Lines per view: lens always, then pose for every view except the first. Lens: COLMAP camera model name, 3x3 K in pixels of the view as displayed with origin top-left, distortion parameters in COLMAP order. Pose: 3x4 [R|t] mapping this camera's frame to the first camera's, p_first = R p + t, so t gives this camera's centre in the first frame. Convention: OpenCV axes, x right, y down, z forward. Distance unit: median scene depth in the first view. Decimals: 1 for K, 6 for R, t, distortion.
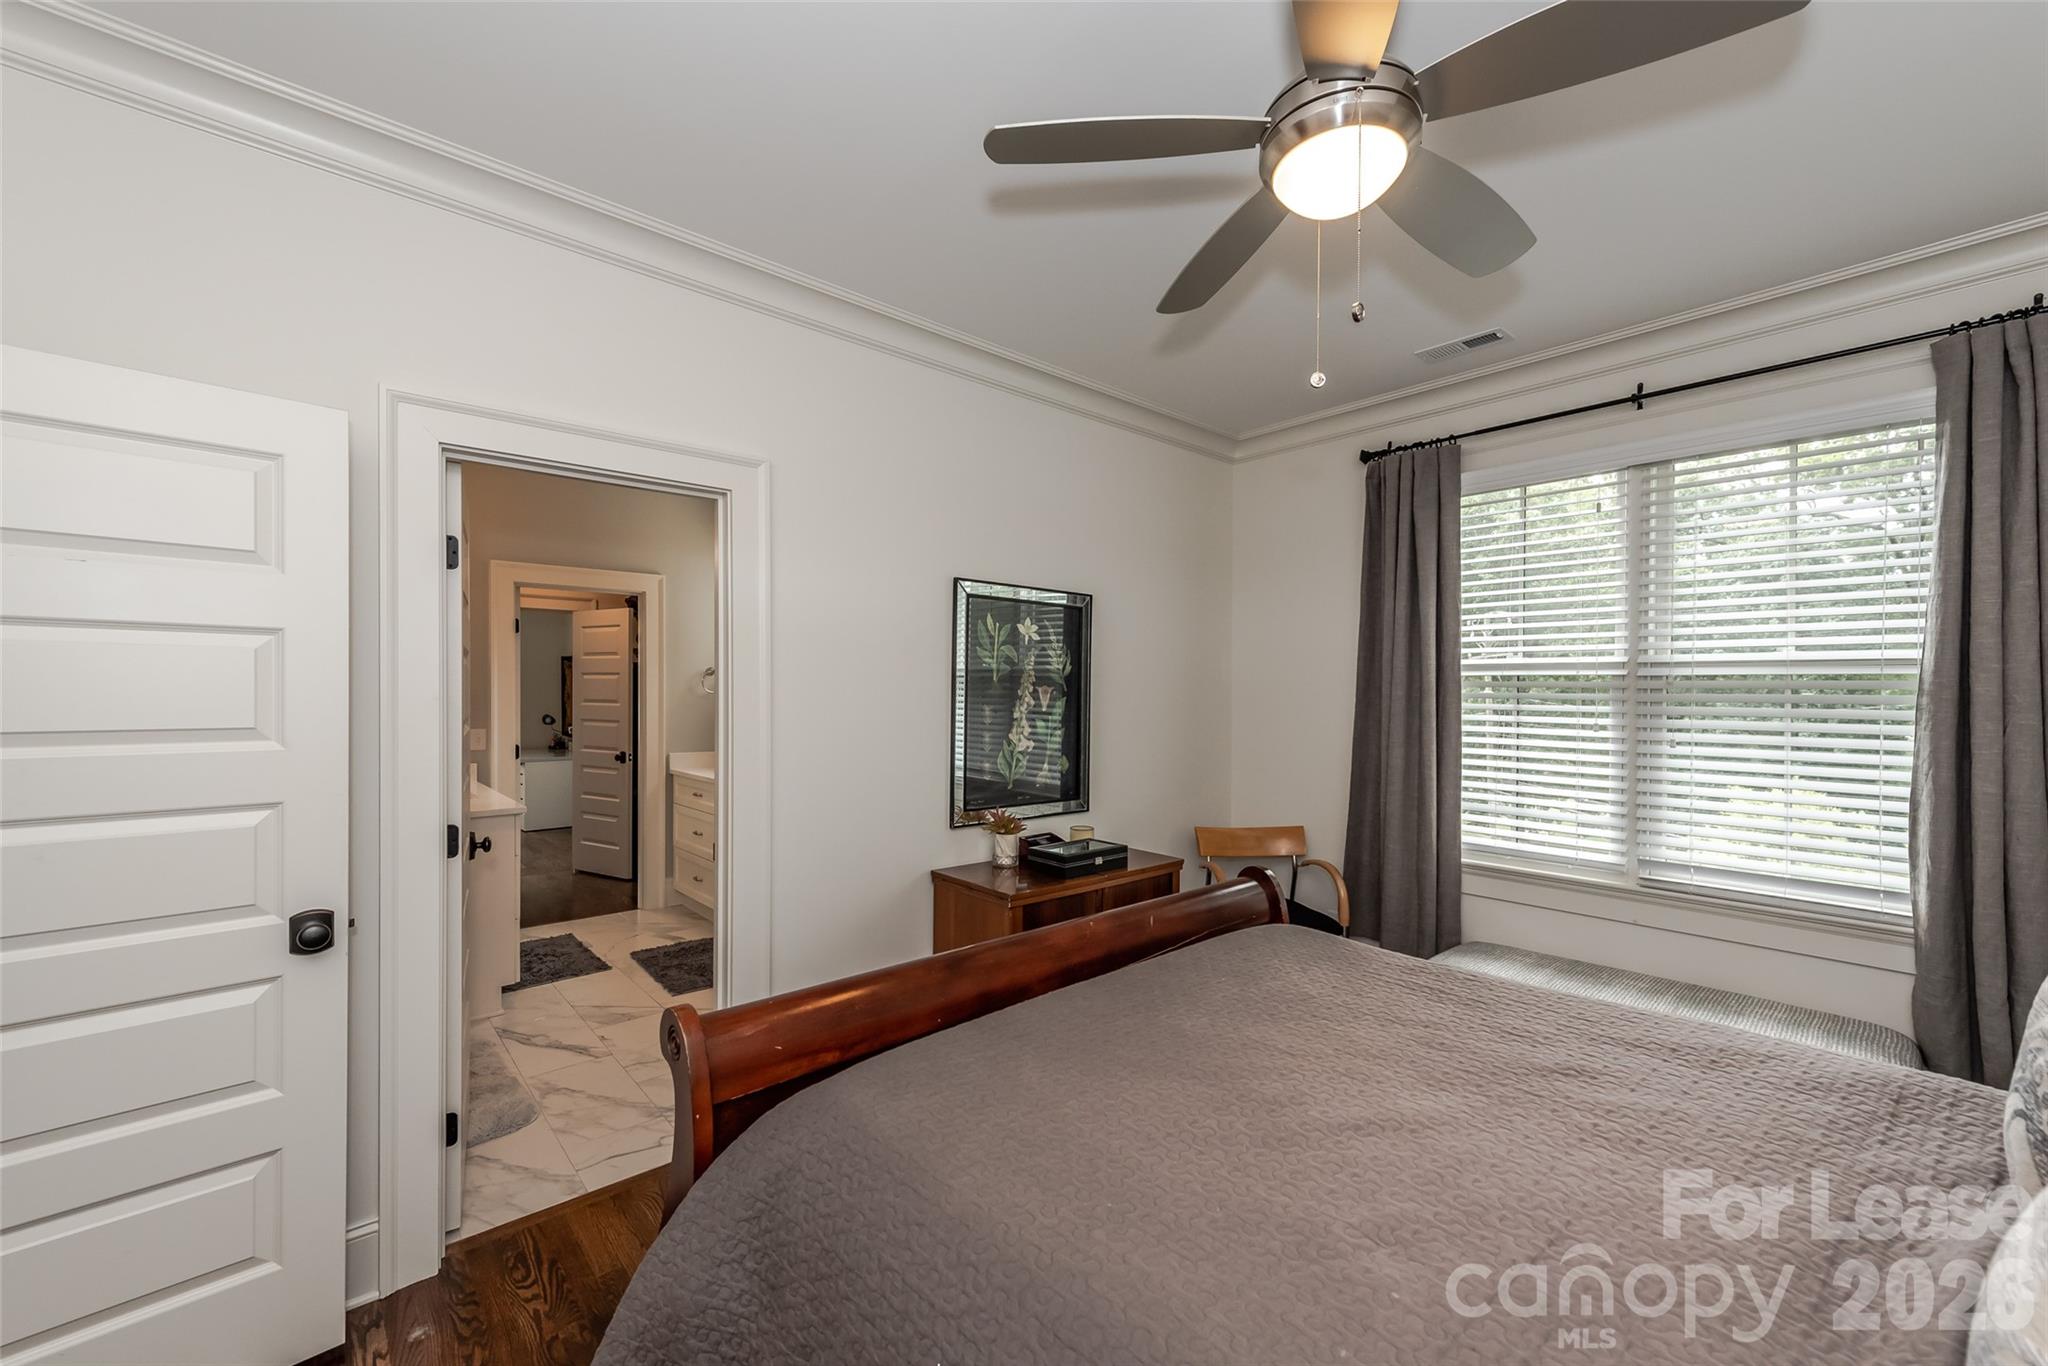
lens RADIAL K [[802.3, 0, 1024.0], [0, 802.3, 683.0], [0, 0, 1]] dist [0.002142, -0.000397]
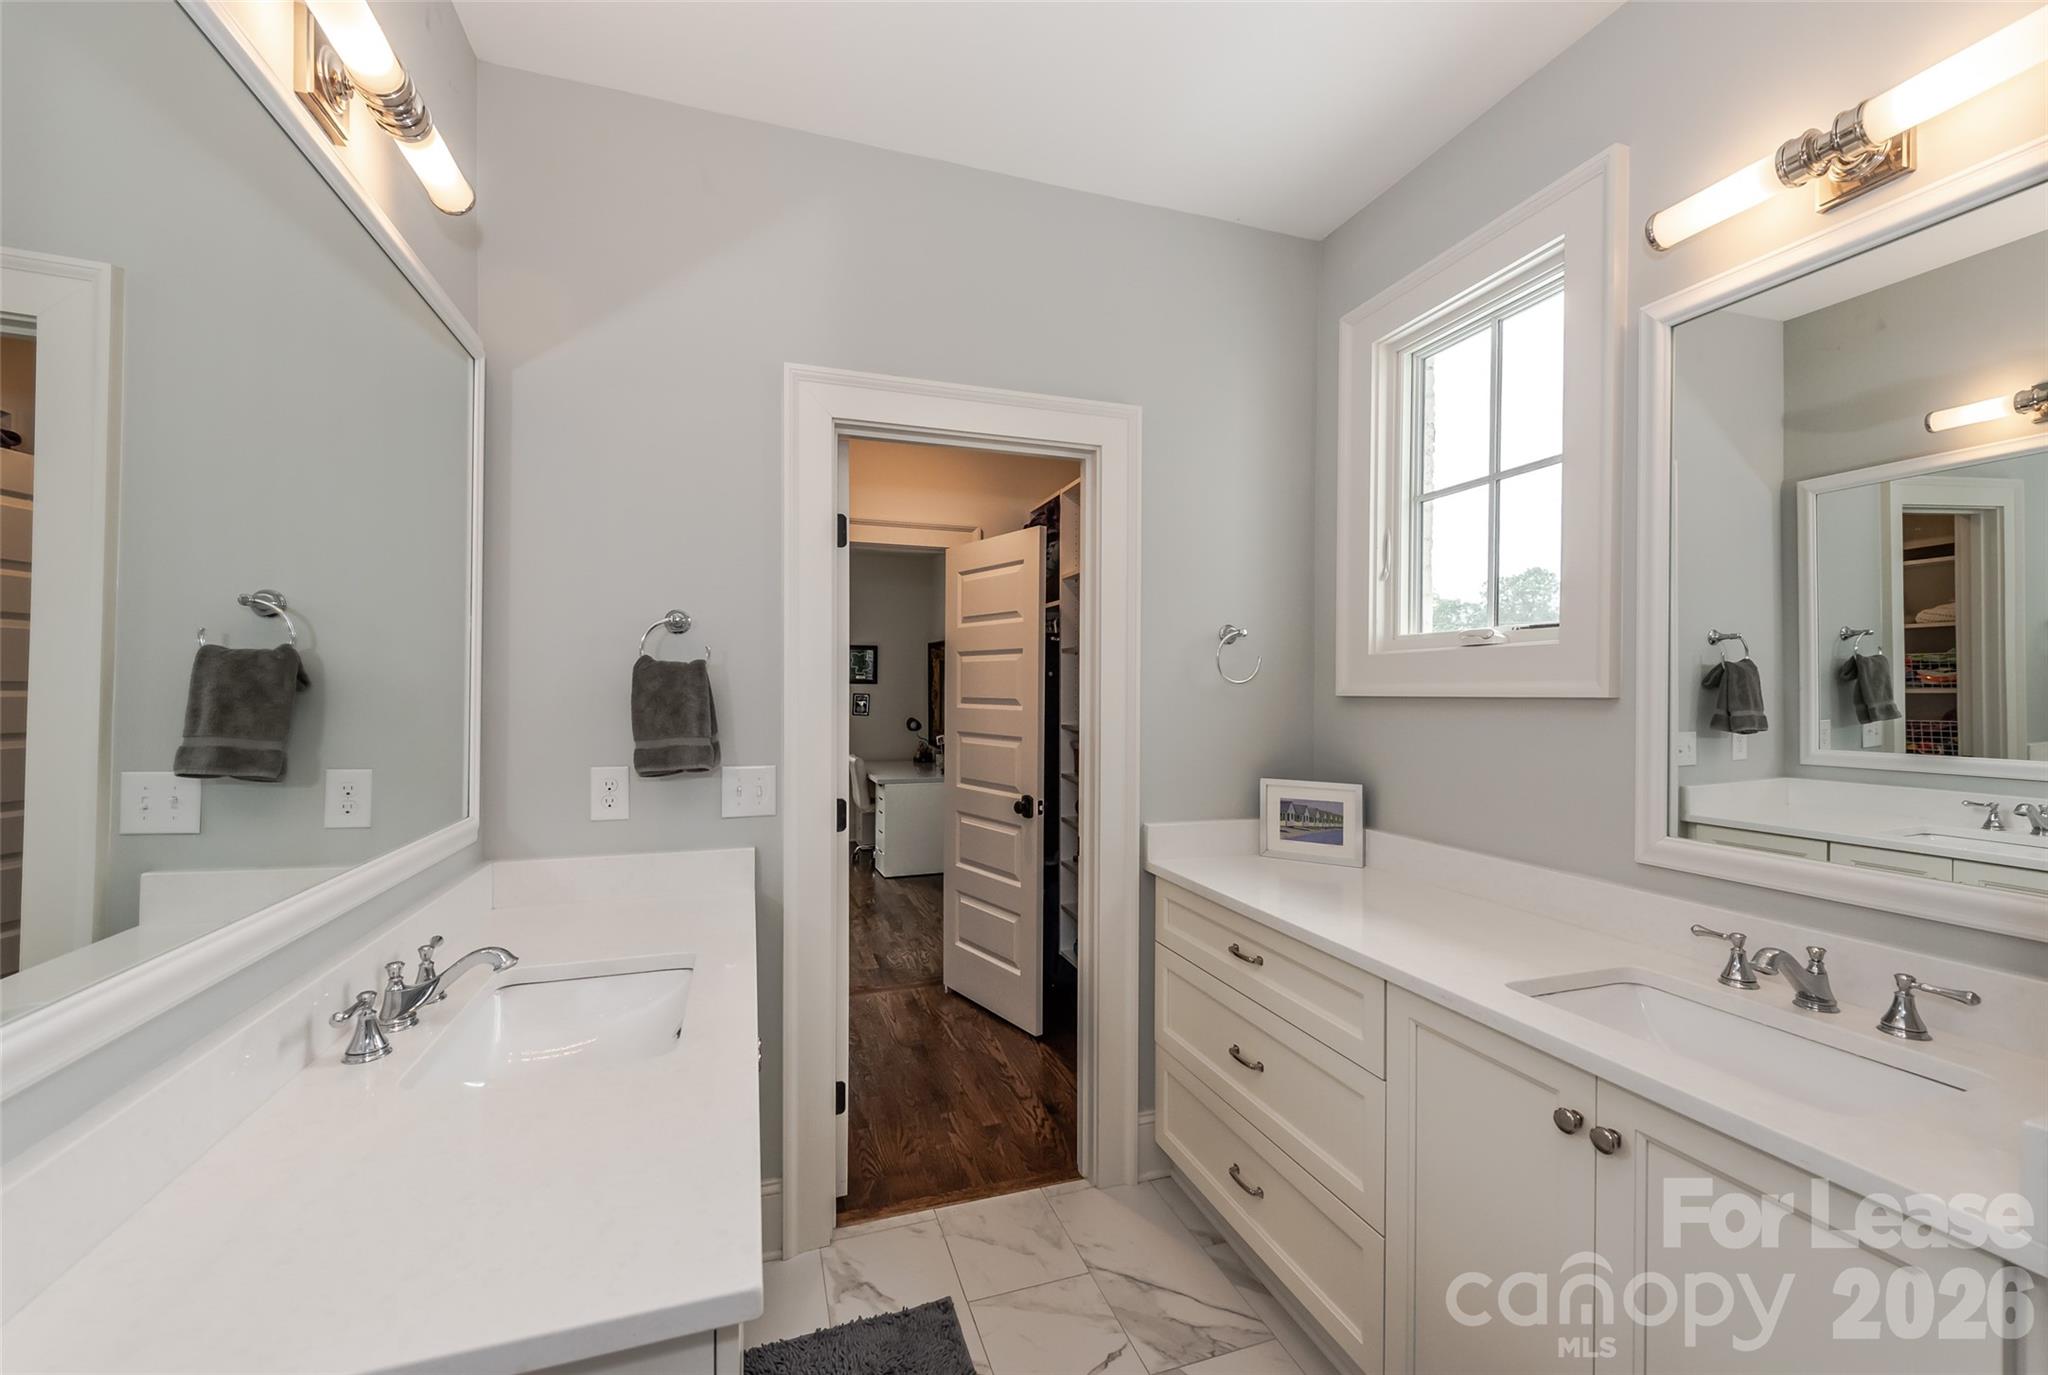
lens RADIAL K [[802.3, 0, 1024.0], [0, 802.3, 687.5], [0, 0, 1]] dist [0.002142, -0.000397]
pose [[0.920248, 0.000559, -0.391336, -0.222225], [0.004799, 0.999908, 0.012714, 0.003119], [0.391307, -0.013578, 0.920160, 0.383137]]
